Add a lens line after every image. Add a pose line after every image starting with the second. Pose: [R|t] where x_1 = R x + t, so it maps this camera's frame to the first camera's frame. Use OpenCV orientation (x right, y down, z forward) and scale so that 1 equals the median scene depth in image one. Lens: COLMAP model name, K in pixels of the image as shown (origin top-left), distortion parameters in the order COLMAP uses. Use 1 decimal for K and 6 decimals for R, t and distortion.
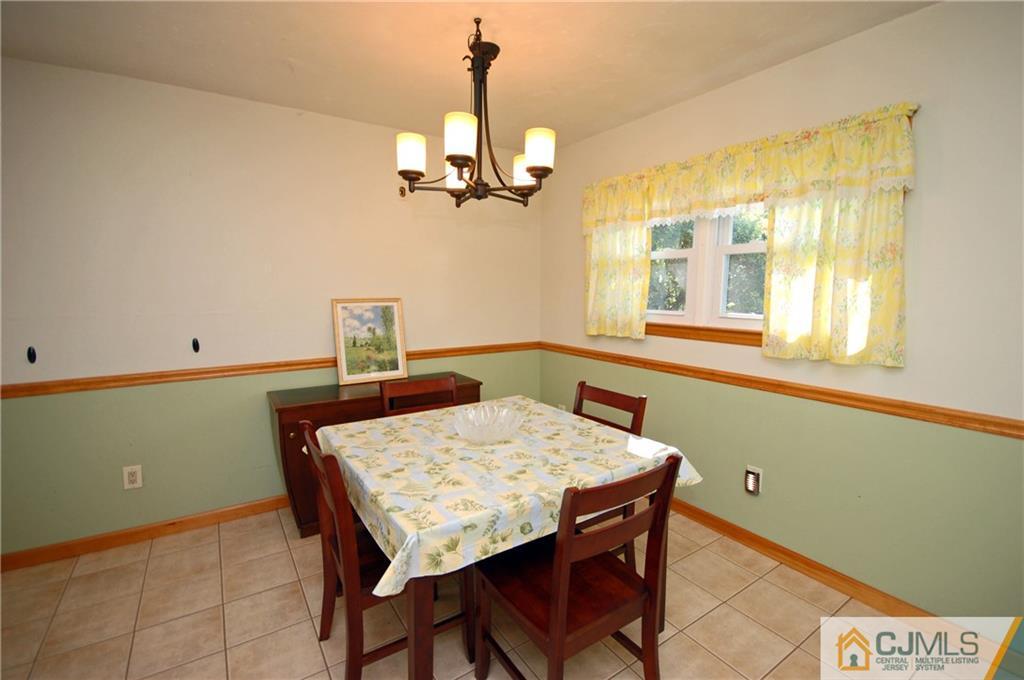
lens RADIAL K [[448.9, 0, 515.5], [0, 448.9, 343.3], [0, 0, 1]] dist [0.011908, -0.011375]
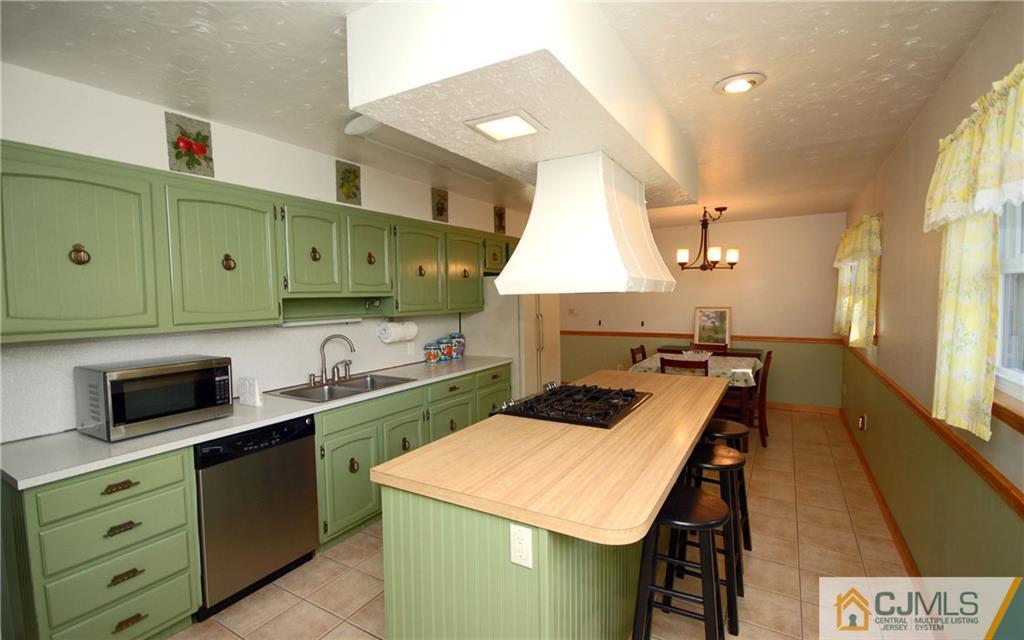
lens RADIAL K [[470.6, 0, 512.0], [0, 470.6, 320.0], [0, 0, 1]] dist [0.019541, 0.000154]
pose [[0.436755, 0.040042, -0.898689, 1.897205], [-0.093439, 0.995624, -0.001049, 0.072745], [0.894715, 0.084430, 0.438585, -1.171878]]
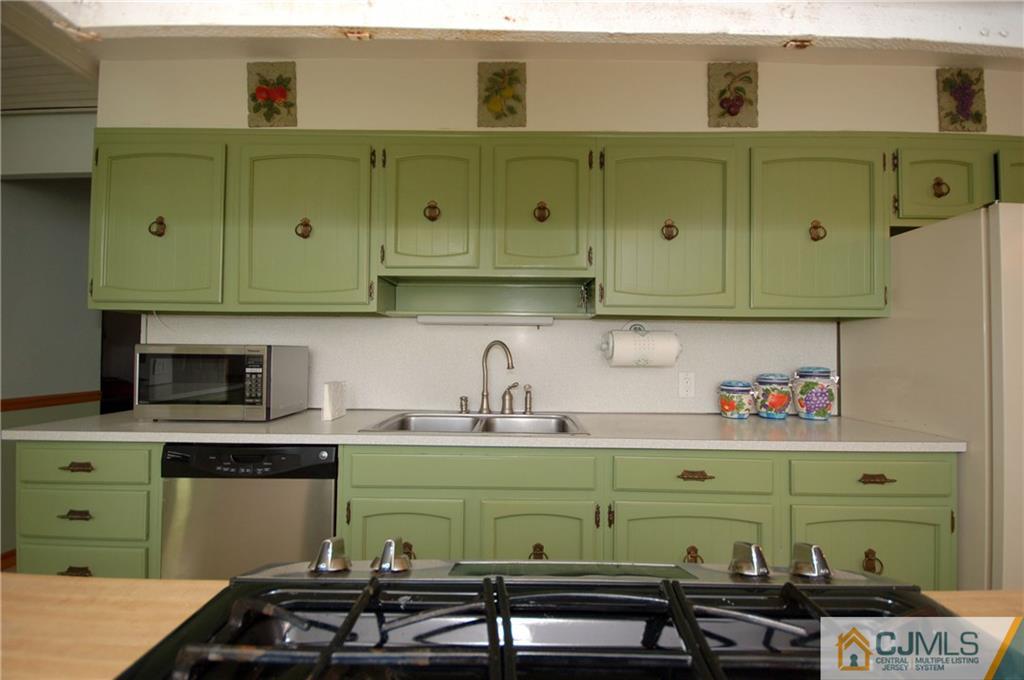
lens RADIAL K [[448.9, 0, 515.5], [0, 448.9, 343.3], [0, 0, 1]] dist [0.011908, -0.011375]
pose [[-0.560013, -0.025468, -0.828092, 0.887547], [-0.112750, 0.992571, 0.045723, 0.140085], [0.820776, 0.118973, -0.558724, -0.332226]]
